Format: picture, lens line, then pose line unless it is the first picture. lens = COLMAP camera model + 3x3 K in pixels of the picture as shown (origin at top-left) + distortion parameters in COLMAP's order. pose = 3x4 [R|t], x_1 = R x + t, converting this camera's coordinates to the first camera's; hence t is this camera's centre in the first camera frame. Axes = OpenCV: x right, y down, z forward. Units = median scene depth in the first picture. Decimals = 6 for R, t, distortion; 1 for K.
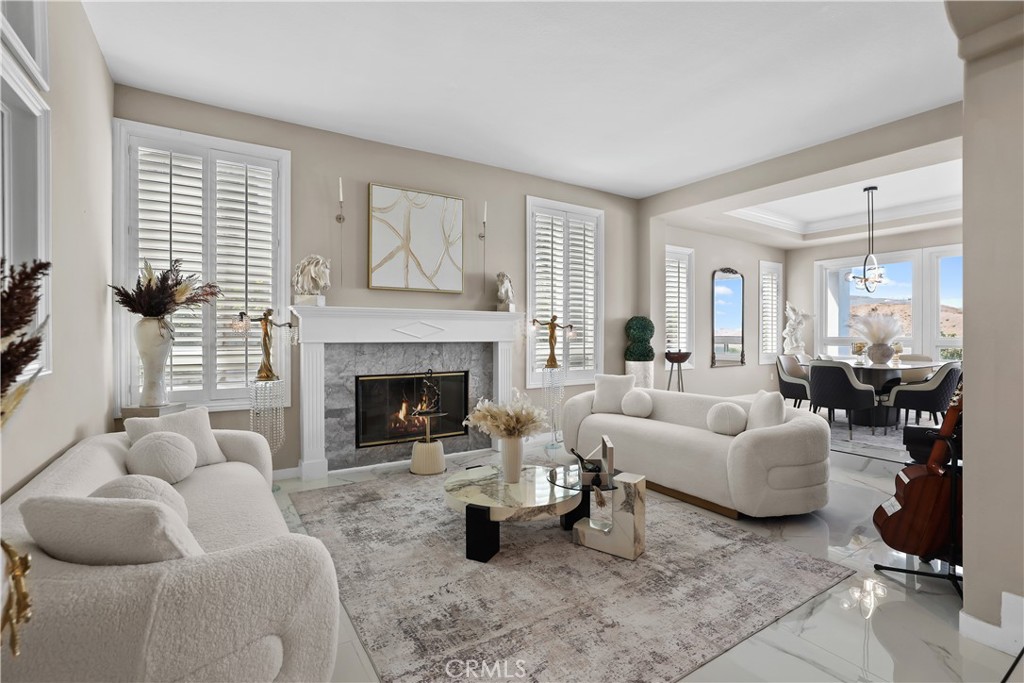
lens RADIAL K [[465.4, 0, 508.1], [0, 465.4, 336.5], [0, 0, 1]] dist [-0.016596, 0.000087]
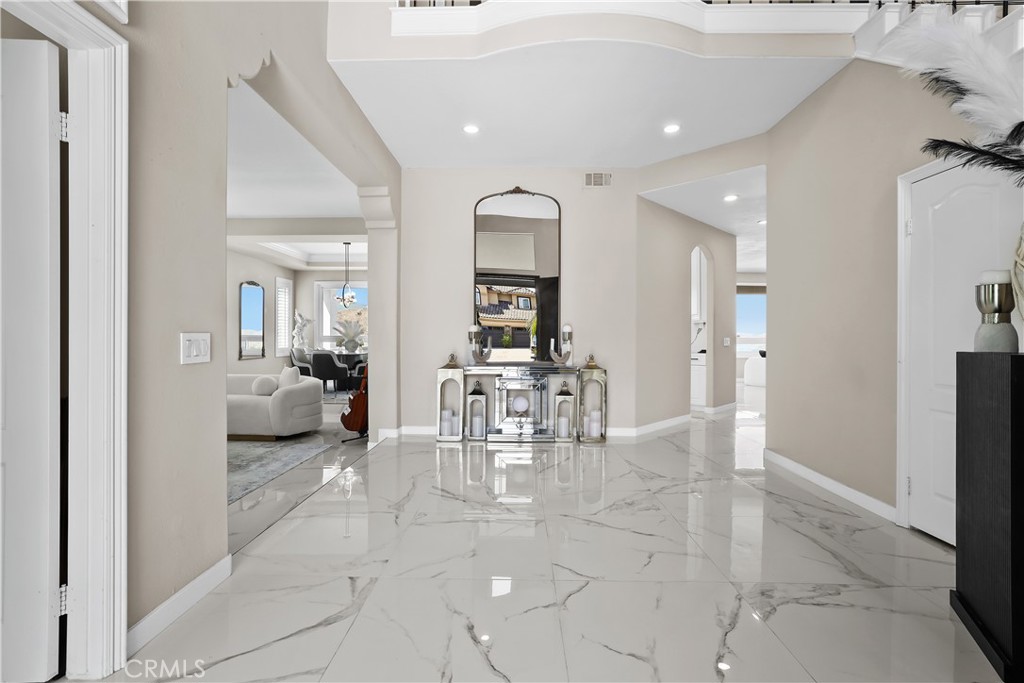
lens RADIAL K [[456.7, 0, 512.7], [0, 456.7, 335.4], [0, 0, 1]] dist [-0.029607, 0.001678]
pose [[0.542558, -0.003164, 0.840012, -0.259568], [0.004252, 0.999990, 0.001021, 0.002388], [-0.840007, 0.003018, 0.542567, -0.389438]]
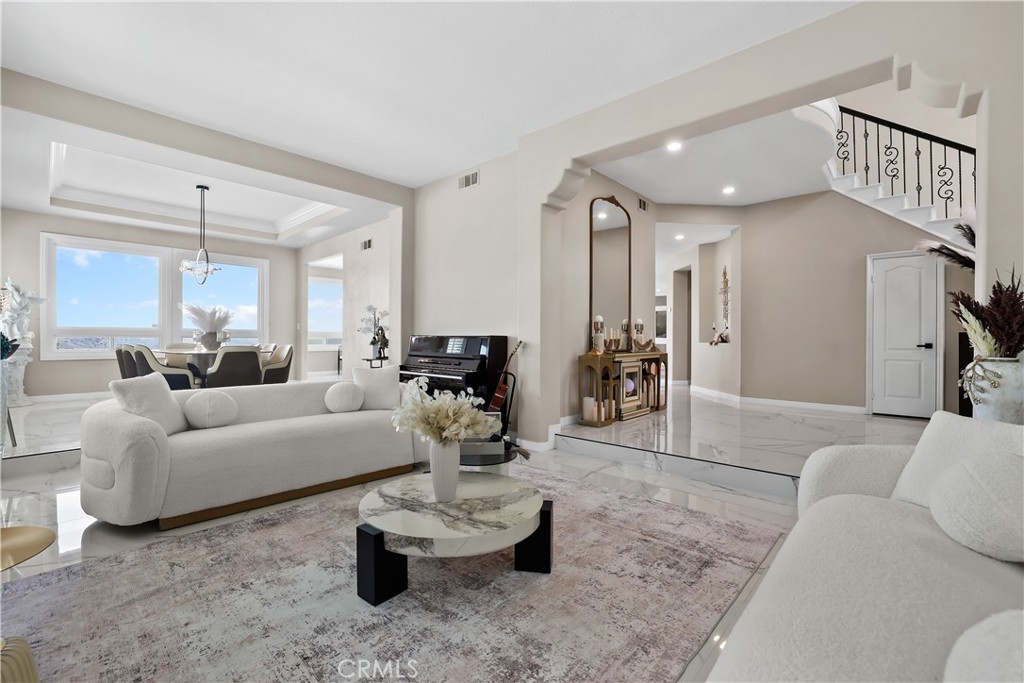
lens RADIAL K [[437.7, 0, 503.9], [0, 437.7, 342.3], [0, 0, 1]] dist [-0.017952, -0.000058]
pose [[-0.243456, -0.001111, 0.969911, -0.399260], [-0.011575, 0.999931, -0.001760, 0.032263], [-0.969843, -0.011656, -0.243452, 0.615948]]
